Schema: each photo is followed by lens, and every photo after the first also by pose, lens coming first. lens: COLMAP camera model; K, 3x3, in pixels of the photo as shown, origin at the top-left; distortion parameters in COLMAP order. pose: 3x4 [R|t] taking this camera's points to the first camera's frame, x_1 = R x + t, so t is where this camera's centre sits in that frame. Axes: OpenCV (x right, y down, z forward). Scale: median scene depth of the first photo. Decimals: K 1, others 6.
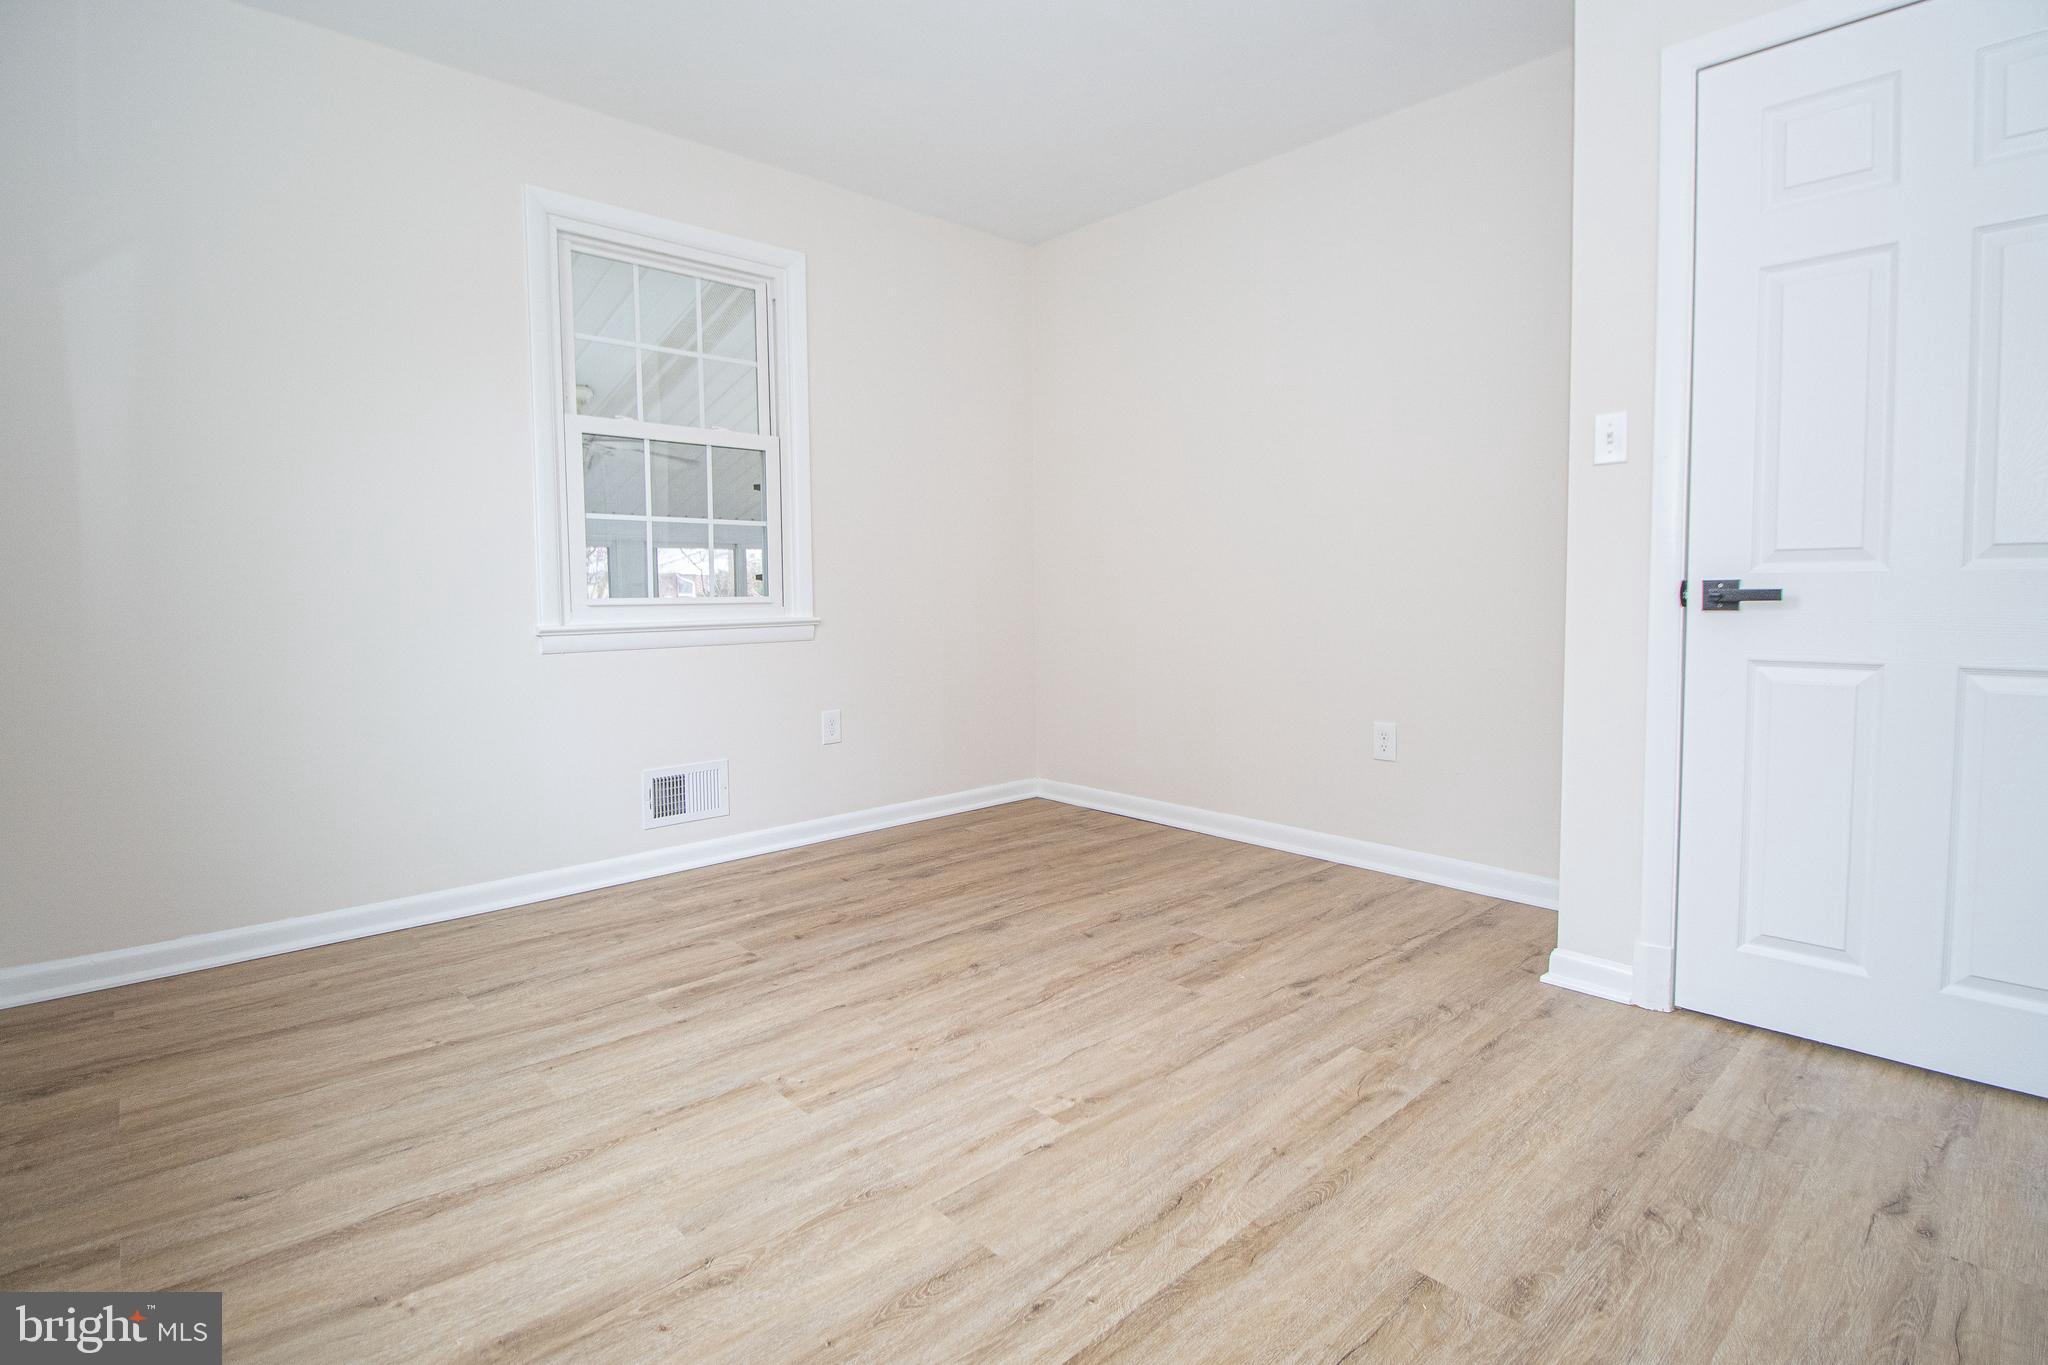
lens RADIAL K [[989.7, 0, 1024.2], [0, 989.7, 661.6], [0, 0, 1]] dist [0.004343, -0.012894]
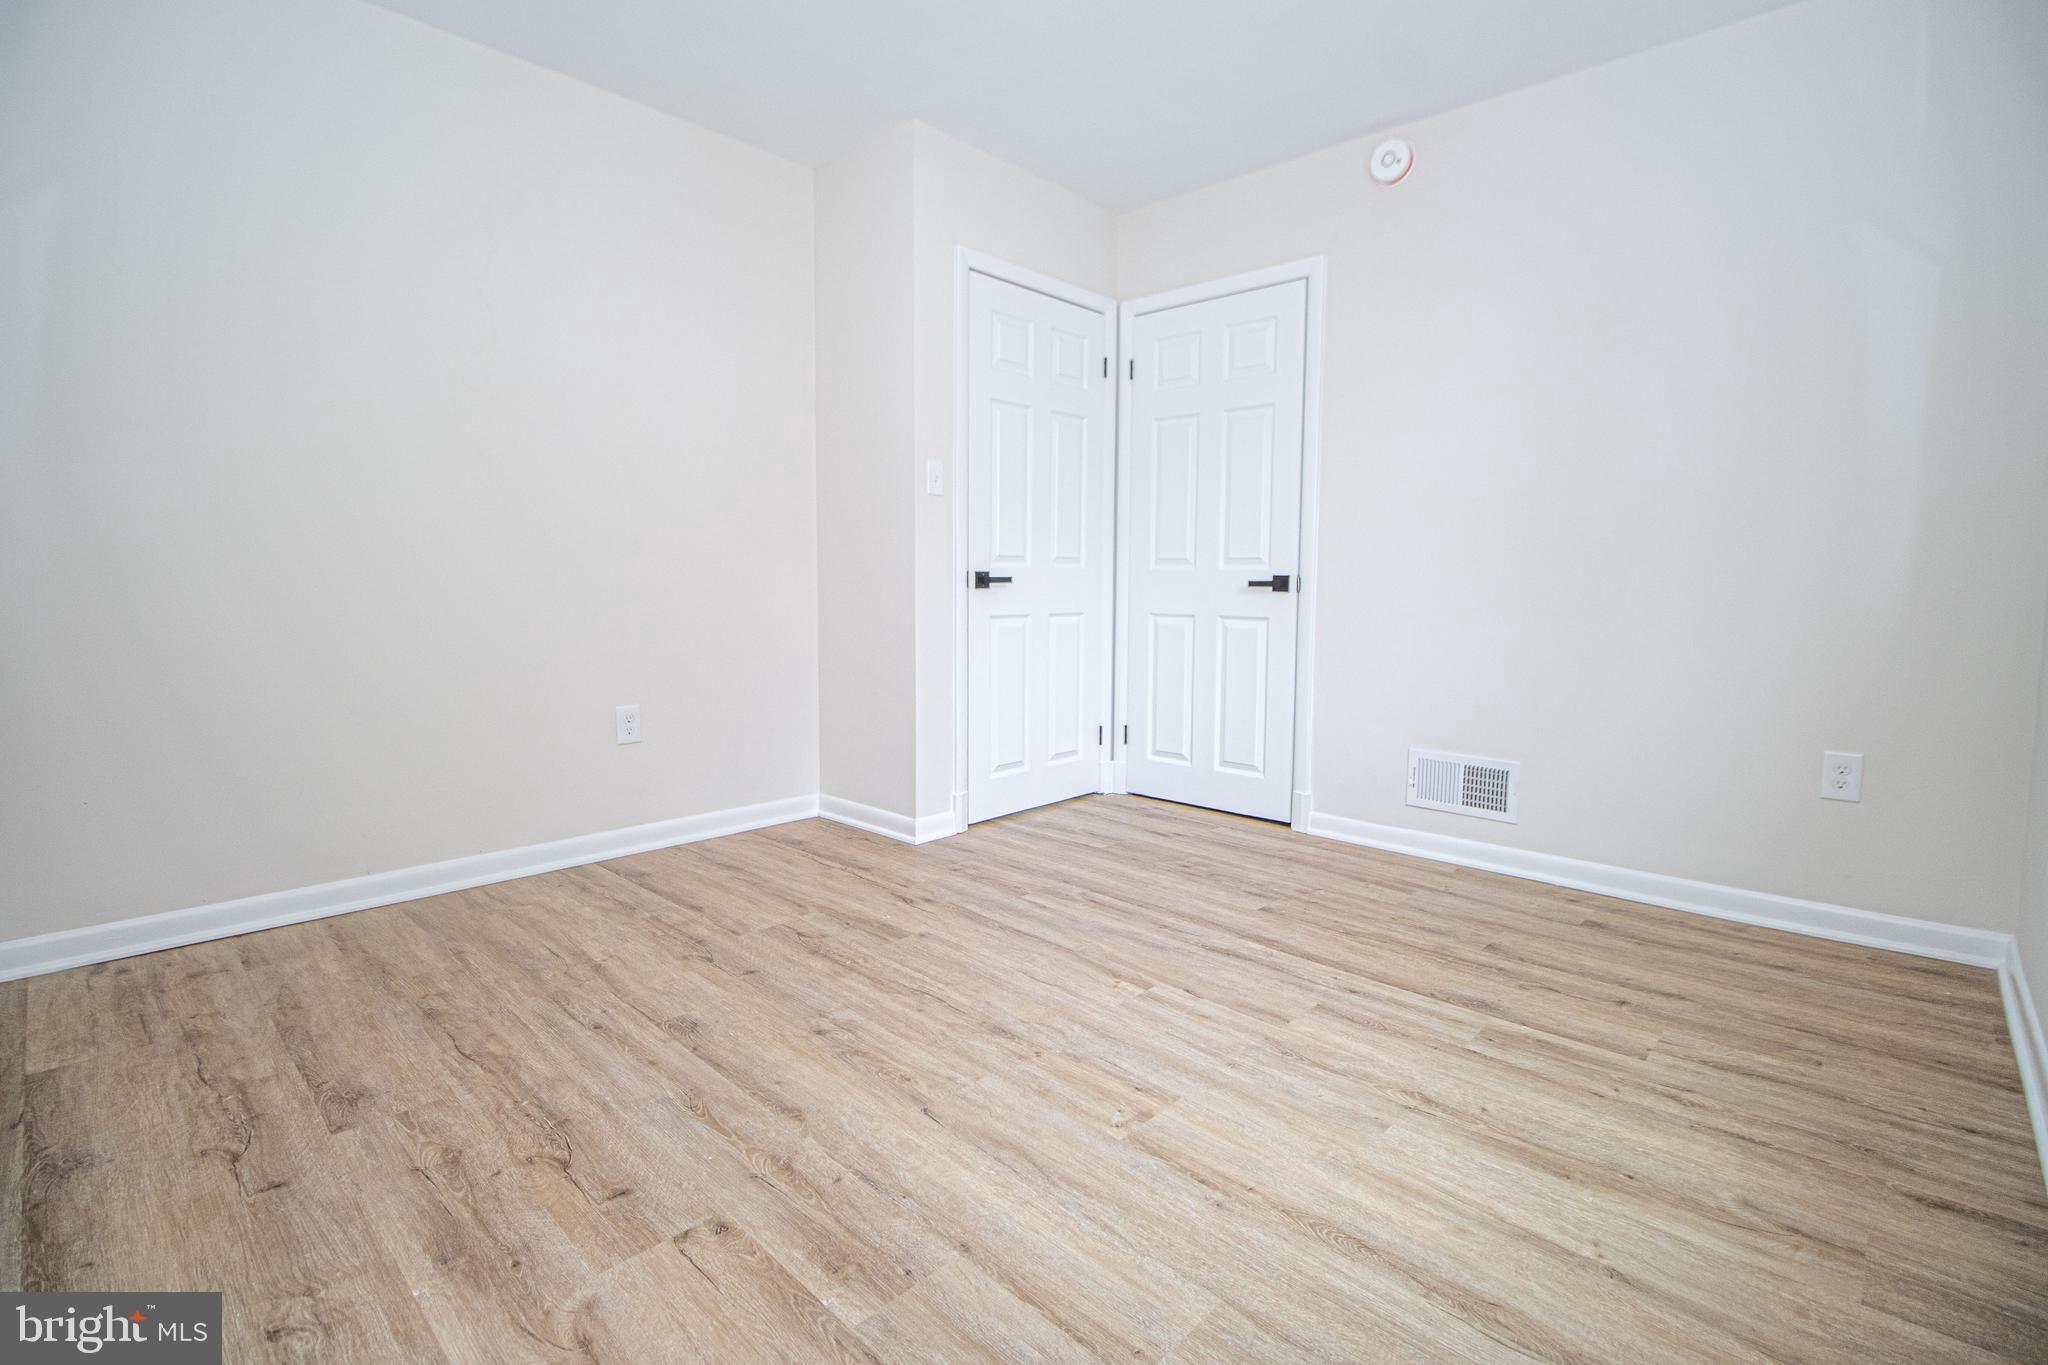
lens RADIAL K [[948.3, 0, 1032.8], [0, 948.3, 661.0], [0, 0, 1]] dist [0.007669, -0.016266]
pose [[-0.074964, -0.078022, 0.994129, -0.989330], [0.065683, 0.994383, 0.082995, -0.058043], [-0.995021, 0.071519, -0.069418, 1.047296]]
